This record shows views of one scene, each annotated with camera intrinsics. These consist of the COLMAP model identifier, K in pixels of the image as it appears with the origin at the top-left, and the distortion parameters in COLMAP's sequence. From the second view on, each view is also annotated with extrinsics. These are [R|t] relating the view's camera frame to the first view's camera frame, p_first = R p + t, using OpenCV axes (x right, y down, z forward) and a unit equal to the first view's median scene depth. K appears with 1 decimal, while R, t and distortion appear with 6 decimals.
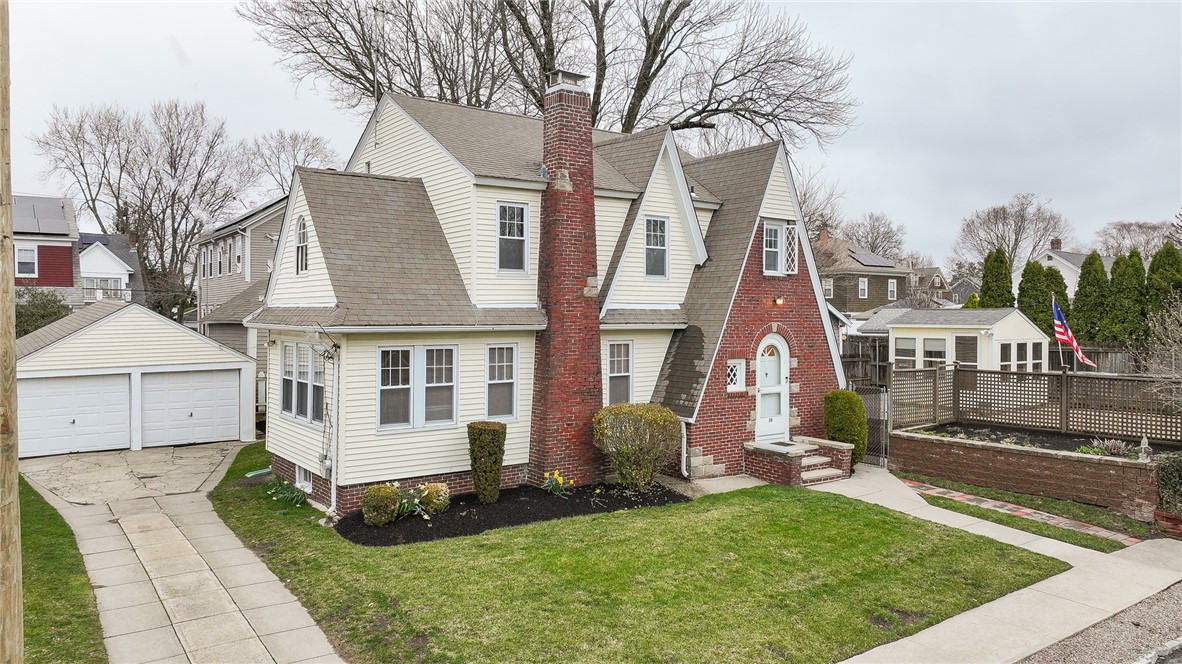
lens RADIAL K [[830.1, 0, 591.0], [0, 830.1, 332.0], [0, 0, 1]] dist [0.005218, 0.002149]
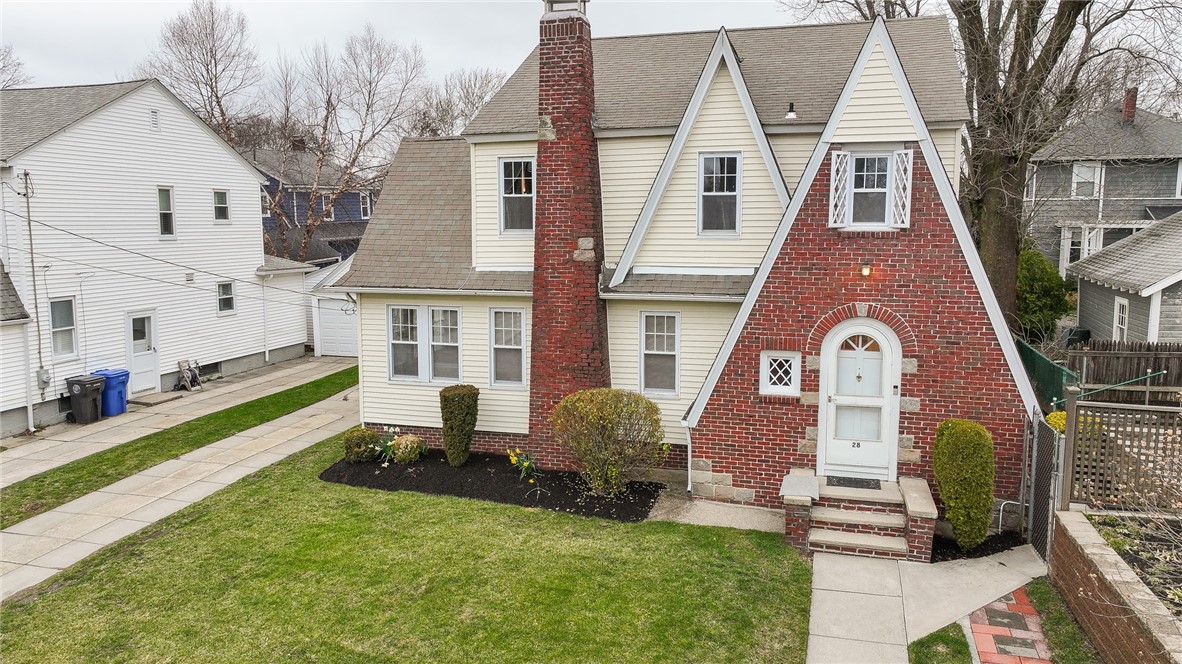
lens RADIAL K [[830.1, 0, 591.0], [0, 830.1, 332.0], [0, 0, 1]] dist [0.005218, 0.002149]
pose [[0.608321, 0.104104, -0.786834, 0.699790], [-0.011111, 0.992380, 0.122710, -0.076196], [0.793613, -0.065904, 0.604842, 0.487065]]
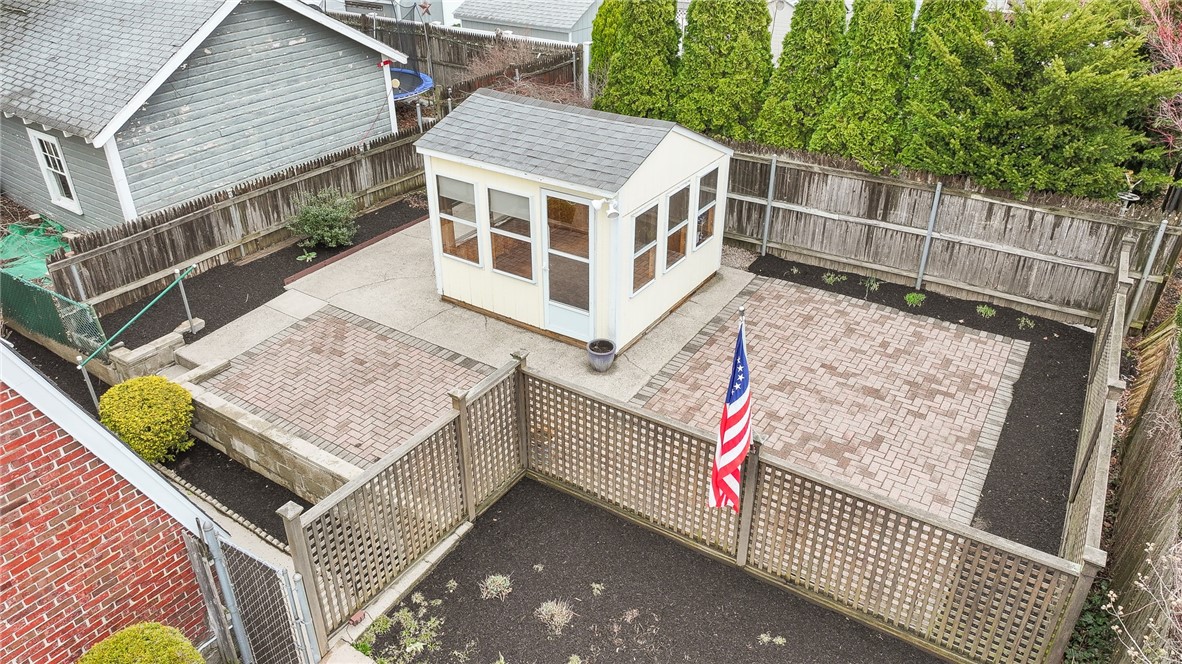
lens RADIAL K [[830.1, 0, 591.0], [0, 830.1, 332.0], [0, 0, 1]] dist [0.005218, 0.002149]
pose [[0.939049, -0.169360, 0.299171, 0.452329], [0.004514, 0.876233, 0.481867, -0.212334], [-0.343753, -0.451146, 0.823590, 0.848275]]
